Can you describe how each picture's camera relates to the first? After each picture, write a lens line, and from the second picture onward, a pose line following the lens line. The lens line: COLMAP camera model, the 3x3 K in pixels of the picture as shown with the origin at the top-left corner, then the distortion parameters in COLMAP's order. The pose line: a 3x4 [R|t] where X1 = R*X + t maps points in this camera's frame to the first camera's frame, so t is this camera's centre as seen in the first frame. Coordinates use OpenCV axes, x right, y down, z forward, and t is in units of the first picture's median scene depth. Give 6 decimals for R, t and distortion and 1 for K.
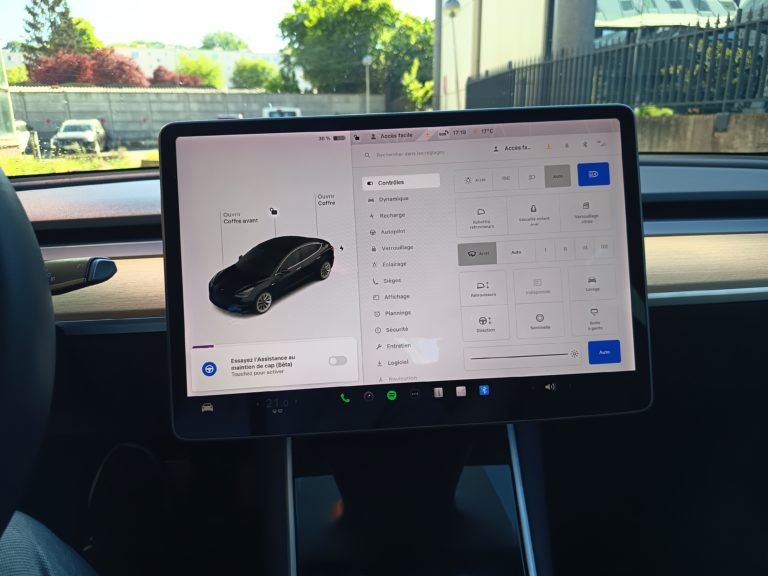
lens RADIAL K [[534.5, 0, 380.2], [0, 534.5, 291.3], [0, 0, 1]] dist [0.034684, -0.042025]
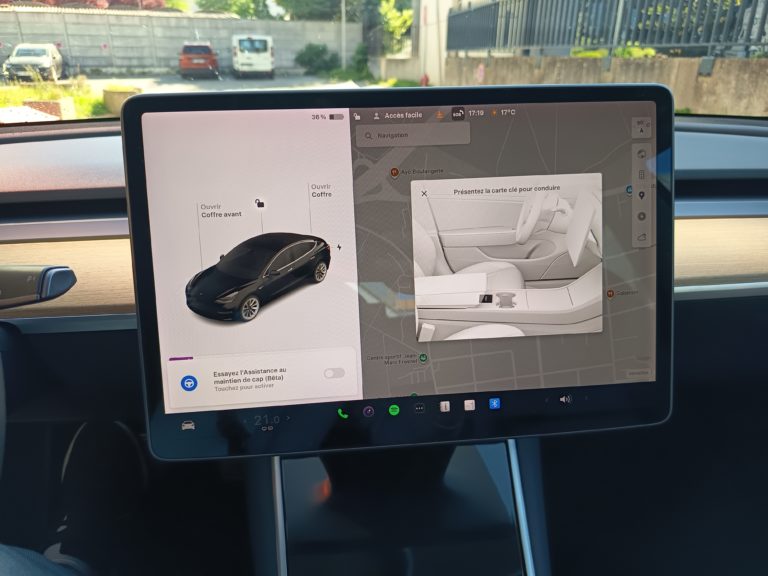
lens RADIAL K [[534.5, 0, 380.2], [0, 534.5, 289.0], [0, 0, 1]] dist [0.034684, -0.042025]
pose [[0.998854, 0.006276, 0.047455, -0.003787], [-0.011323, 0.994211, 0.106852, -0.008761], [-0.046510, -0.107266, 0.993142, 0.009908]]
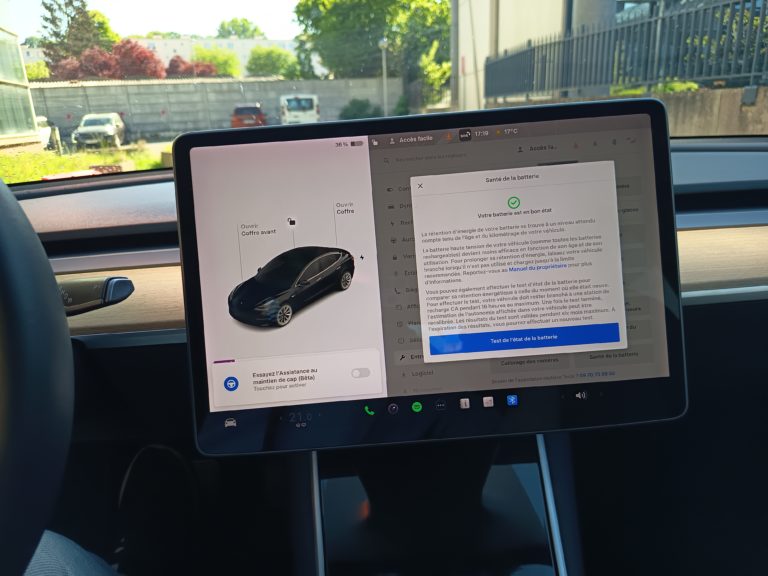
lens RADIAL K [[534.5, 0, 386.4], [0, 534.5, 291.4], [0, 0, 1]] dist [0.034684, -0.042025]
pose [[0.999299, -0.023004, -0.029537, -0.000050], [0.023798, 0.999357, 0.026822, -0.003623], [0.028901, -0.027506, 0.999204, 0.002279]]
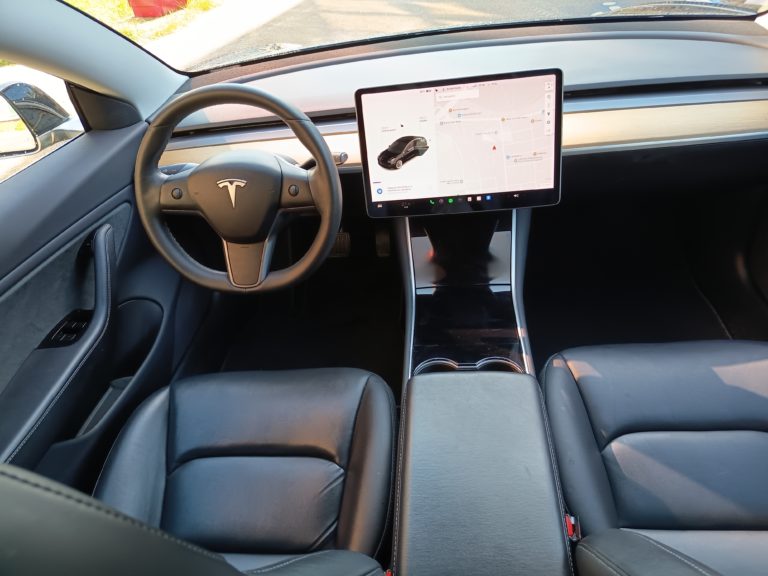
lens RADIAL K [[534.5, 0, 384.9], [0, 534.5, 287.0], [0, 0, 1]] dist [0.034684, -0.042025]
pose [[0.986145, 0.014373, -0.165265, 0.011194], [0.045640, 0.934285, 0.353594, -0.026889], [0.159487, -0.356237, 0.920684, -0.123308]]
